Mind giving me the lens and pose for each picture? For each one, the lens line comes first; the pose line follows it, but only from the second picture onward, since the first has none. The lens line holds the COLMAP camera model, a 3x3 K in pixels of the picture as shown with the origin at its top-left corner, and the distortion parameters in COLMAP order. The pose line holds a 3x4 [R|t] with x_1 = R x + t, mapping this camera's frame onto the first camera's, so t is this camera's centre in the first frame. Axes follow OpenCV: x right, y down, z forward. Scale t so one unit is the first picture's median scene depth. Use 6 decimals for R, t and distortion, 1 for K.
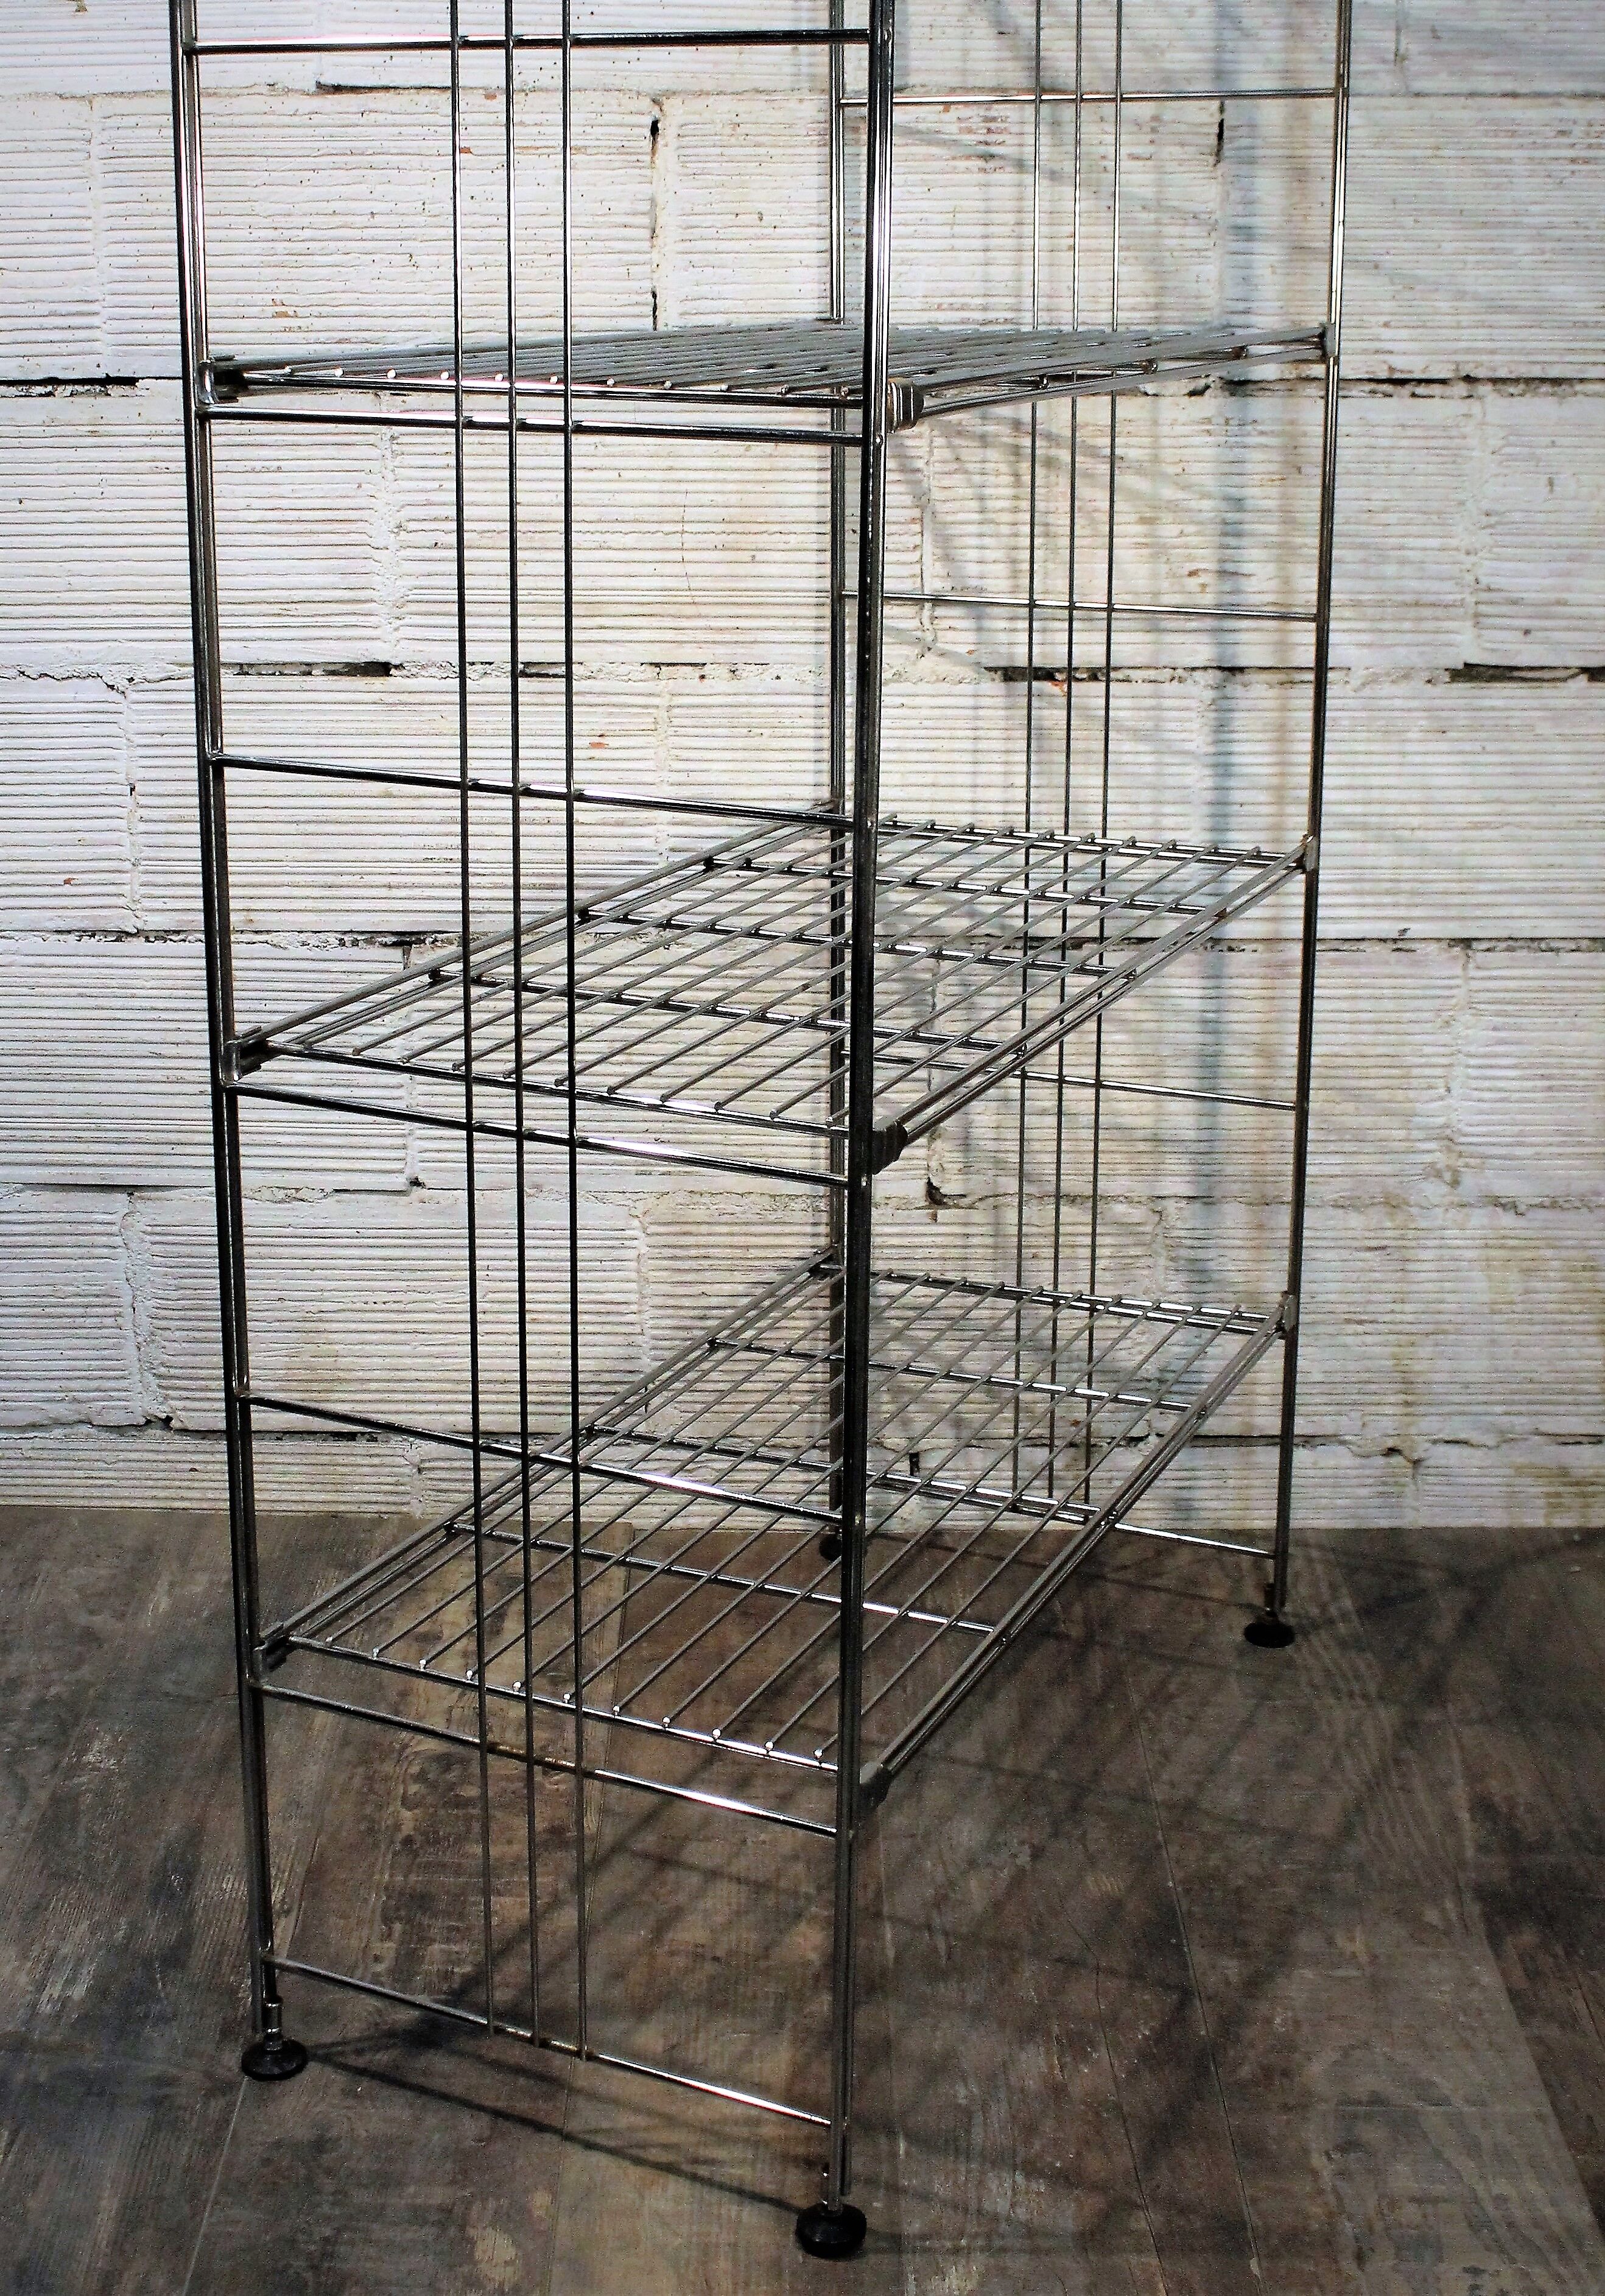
lens RADIAL K [[3152.6, 0, 734.9], [0, 3152.6, 1078.3], [0, 0, 1]] dist [-0.079235, 0.000000]
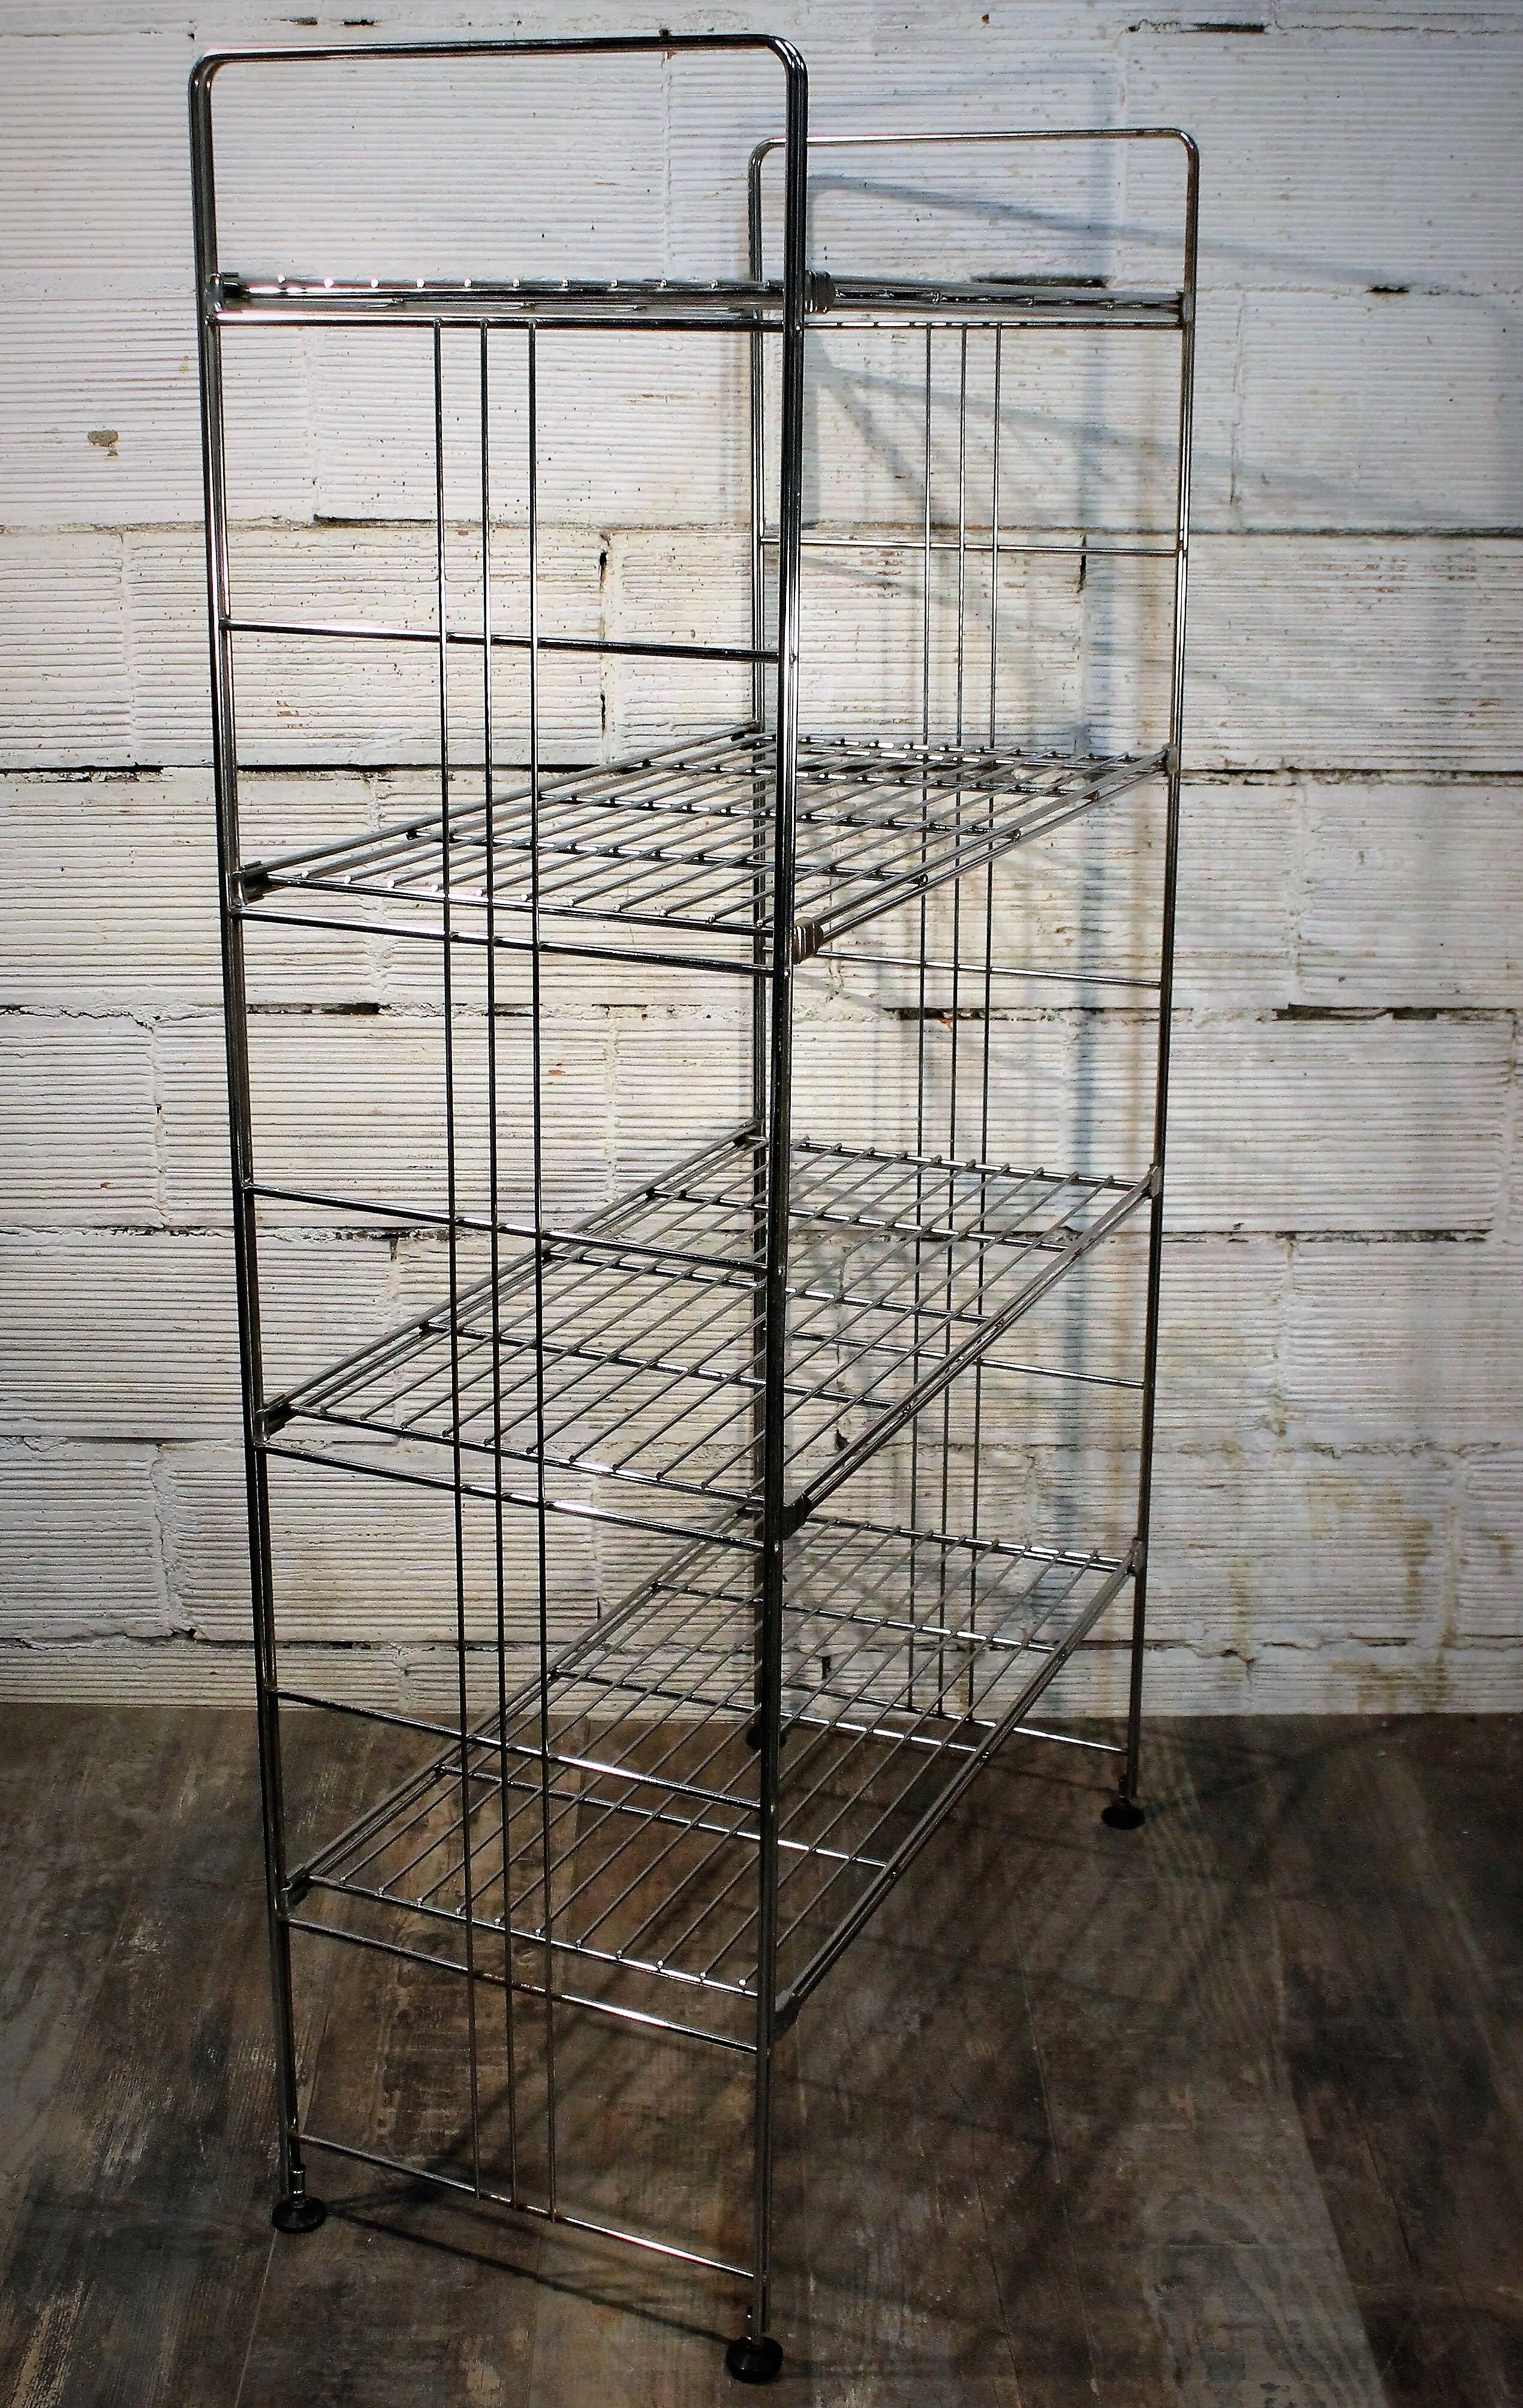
lens RADIAL K [[2946.9, 0, 759.0], [0, 2946.9, 1183.9], [0, 0, 1]] dist [-0.086249, 0.000000]
pose [[0.999587, -0.002704, 0.028615, 0.000693], [0.002000, 0.999695, 0.024602, -0.093534], [-0.028673, -0.024535, 0.999288, -0.106471]]
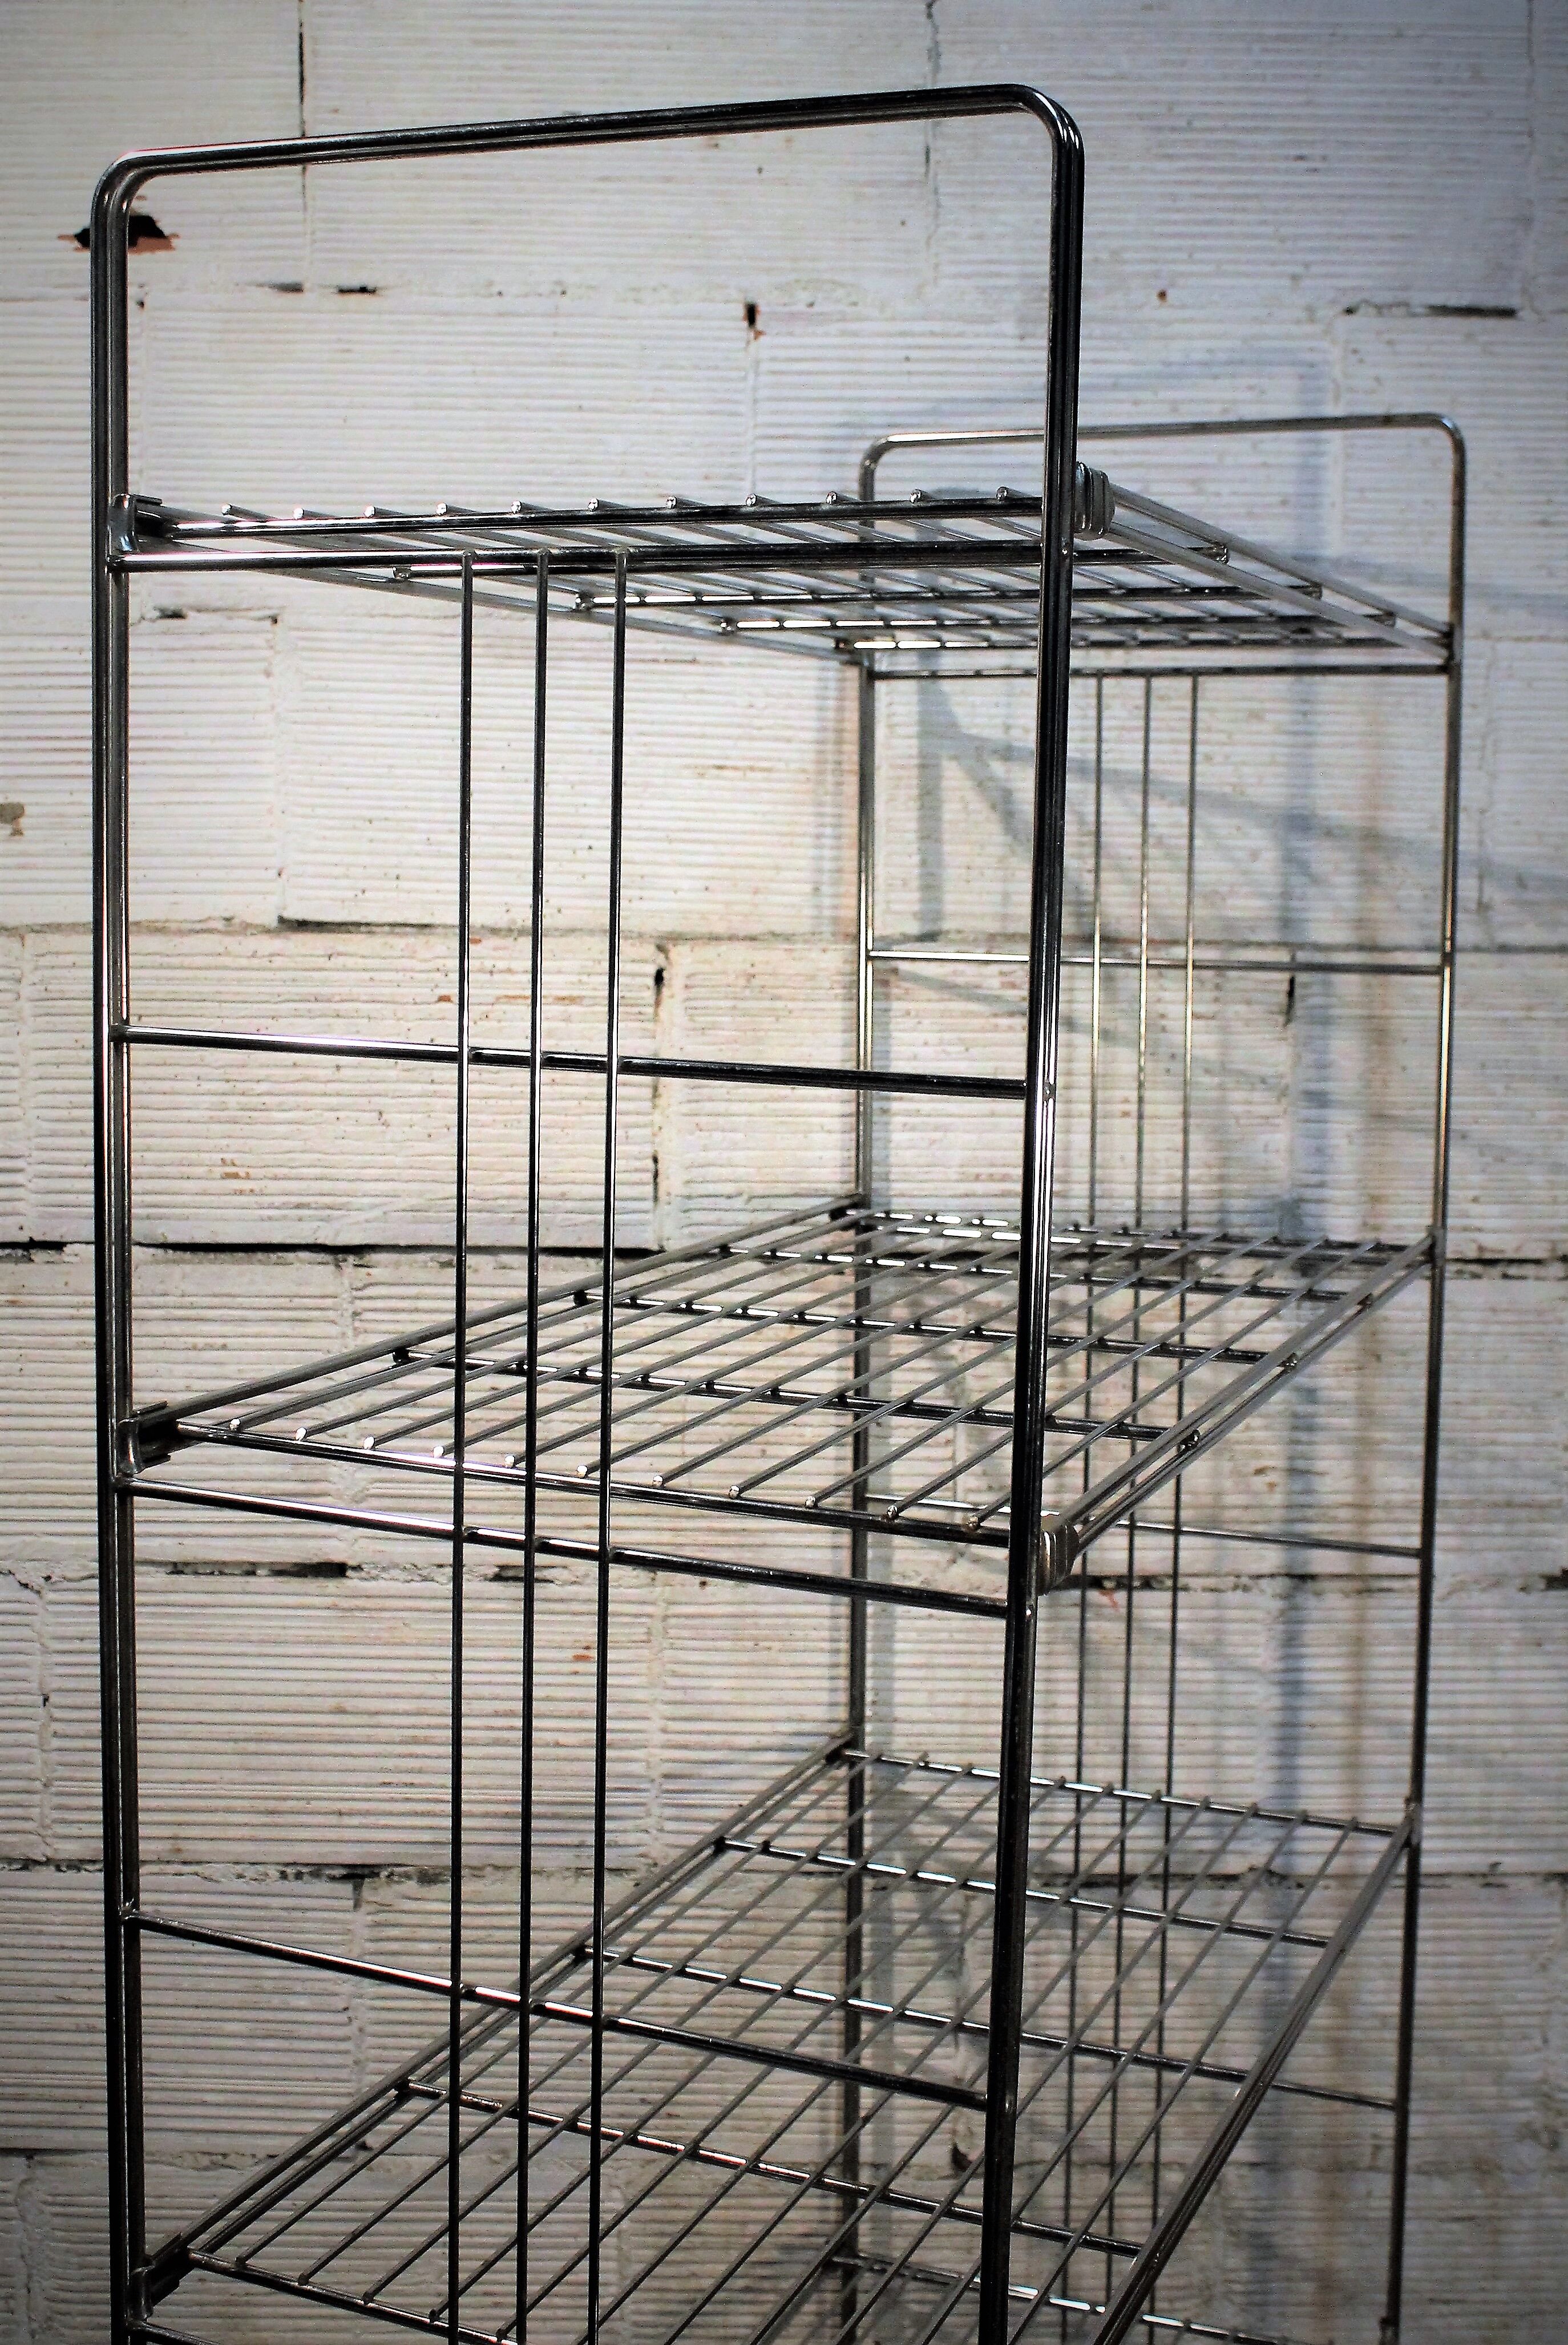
lens RADIAL K [[2857.3, 0, 749.6], [0, 2857.3, 1095.5], [0, 0, 1]] dist [-0.082532, 0.000000]
pose [[0.999192, 0.010934, 0.038688, -0.030261], [-0.004457, 0.986501, -0.163695, -0.134190], [-0.039955, 0.163391, 0.985752, 0.198693]]
